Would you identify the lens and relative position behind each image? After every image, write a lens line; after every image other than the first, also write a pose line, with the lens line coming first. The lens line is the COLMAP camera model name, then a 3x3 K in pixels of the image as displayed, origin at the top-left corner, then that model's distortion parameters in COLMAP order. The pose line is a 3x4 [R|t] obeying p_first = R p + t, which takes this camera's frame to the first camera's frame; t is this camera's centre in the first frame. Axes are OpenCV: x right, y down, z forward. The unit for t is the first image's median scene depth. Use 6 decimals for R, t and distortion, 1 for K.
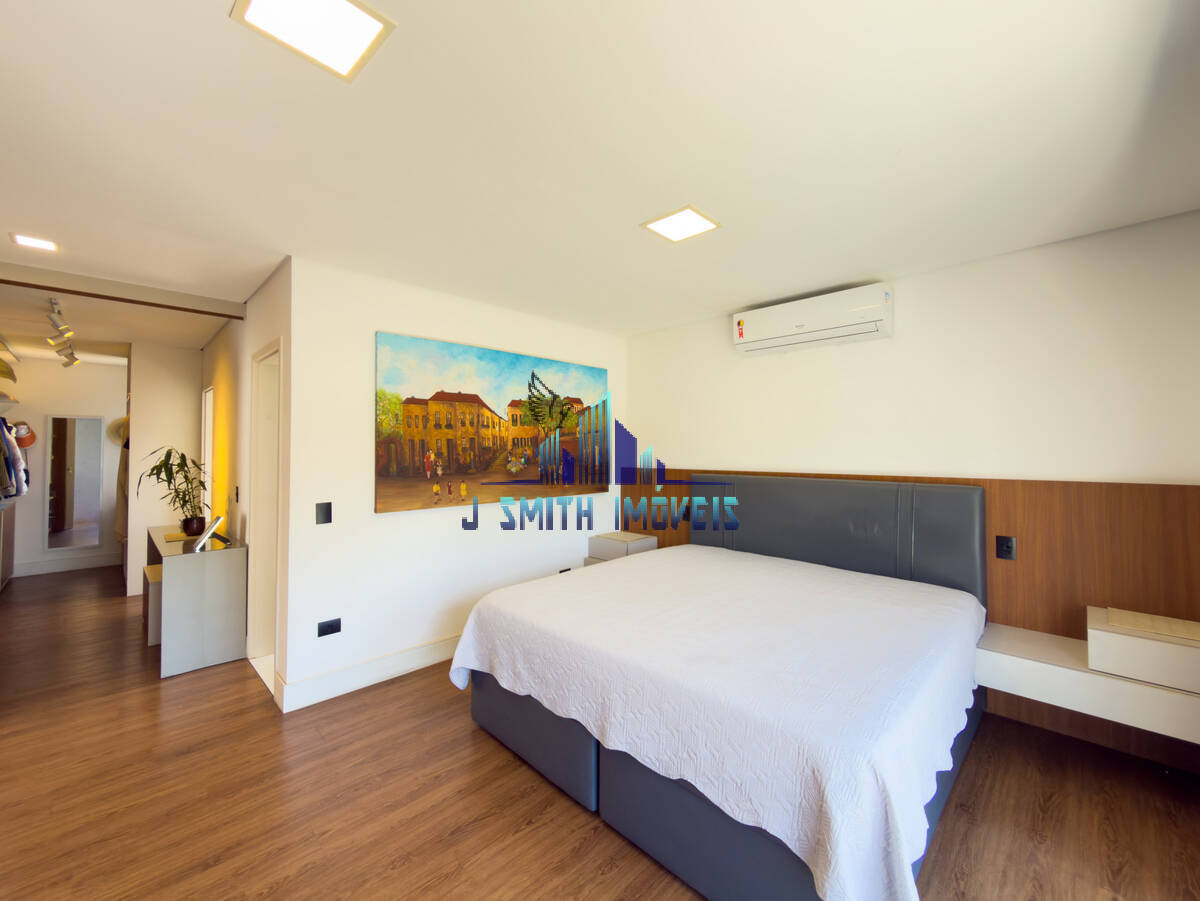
lens RADIAL K [[474.7, 0, 600.0], [0, 474.7, 450.5], [0, 0, 1]] dist [-0.000756, -0.000078]
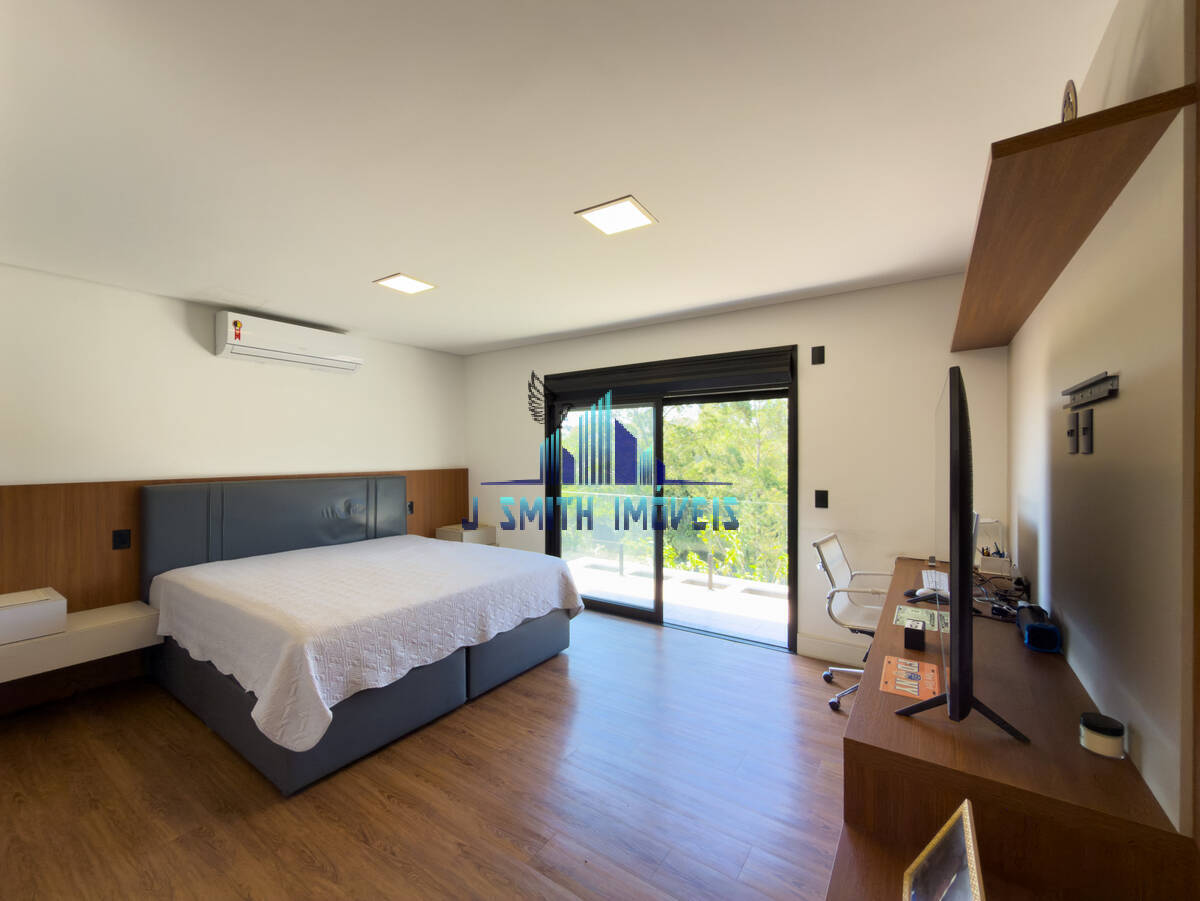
lens RADIAL K [[478.5, 0, 598.5], [0, 478.5, 452.1], [0, 0, 1]] dist [0.000982, 0.000163]
pose [[-0.166684, 0.002342, 0.986008, -1.409412], [-0.000876, 0.999996, -0.002523, -0.008140], [-0.986010, -0.001284, -0.166681, 0.769723]]
